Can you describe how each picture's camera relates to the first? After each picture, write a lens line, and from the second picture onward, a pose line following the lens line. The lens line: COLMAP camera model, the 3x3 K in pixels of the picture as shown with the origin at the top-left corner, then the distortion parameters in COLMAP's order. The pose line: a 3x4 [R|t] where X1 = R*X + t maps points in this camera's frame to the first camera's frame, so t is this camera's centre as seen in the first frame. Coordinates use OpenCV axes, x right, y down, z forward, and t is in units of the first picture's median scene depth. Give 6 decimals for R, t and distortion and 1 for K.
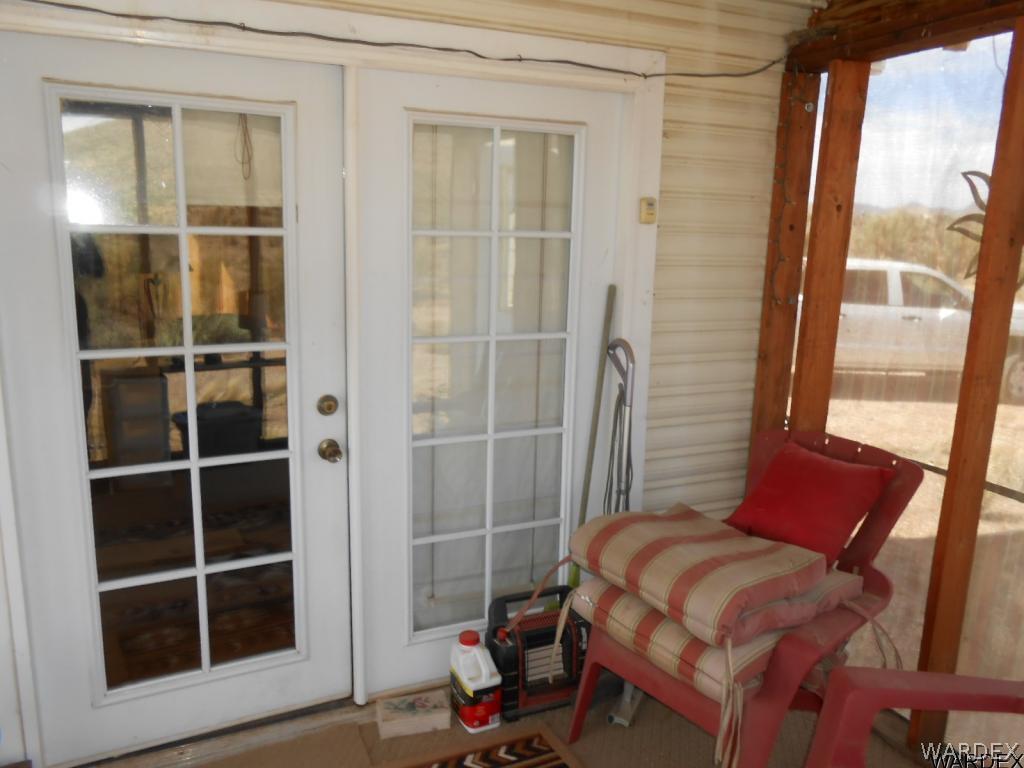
lens RADIAL K [[799.1, 0, 512.1], [0, 799.1, 378.7], [0, 0, 1]] dist [-0.032208, 0.049619]
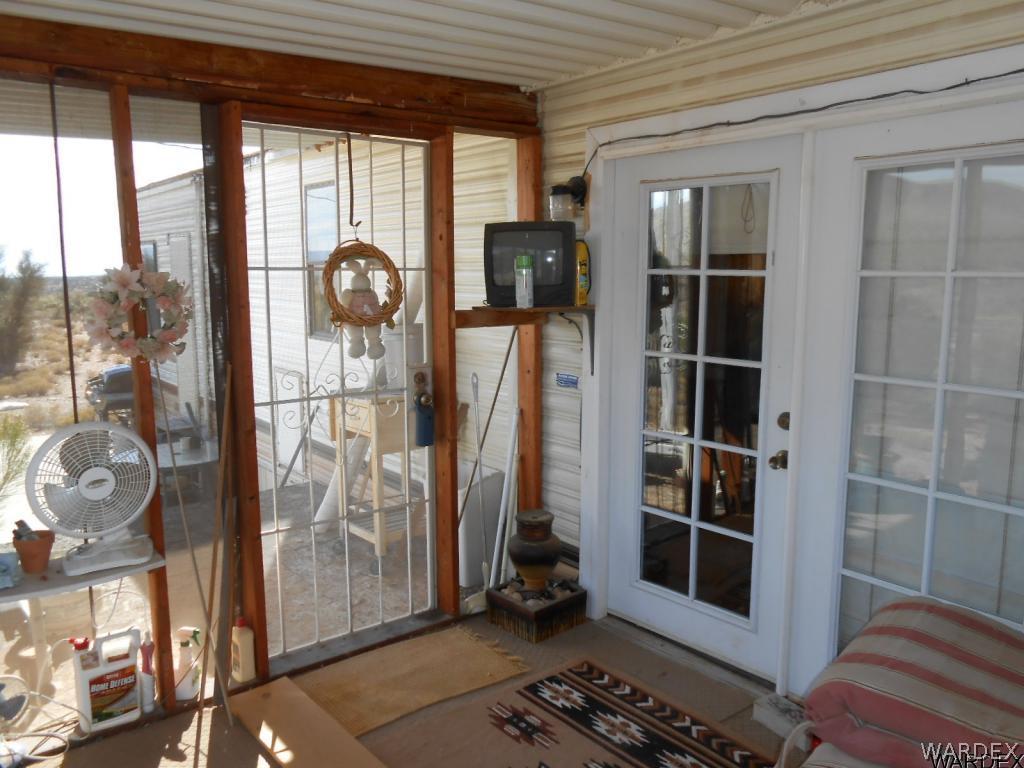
lens RADIAL K [[799.1, 0, 511.9], [0, 799.1, 386.6], [0, 0, 1]] dist [-0.032208, 0.049619]
pose [[0.237695, 0.121903, -0.963660, 0.809920], [-0.178178, 0.980732, 0.080113, -0.039447], [0.954858, 0.152660, 0.254836, 0.322178]]
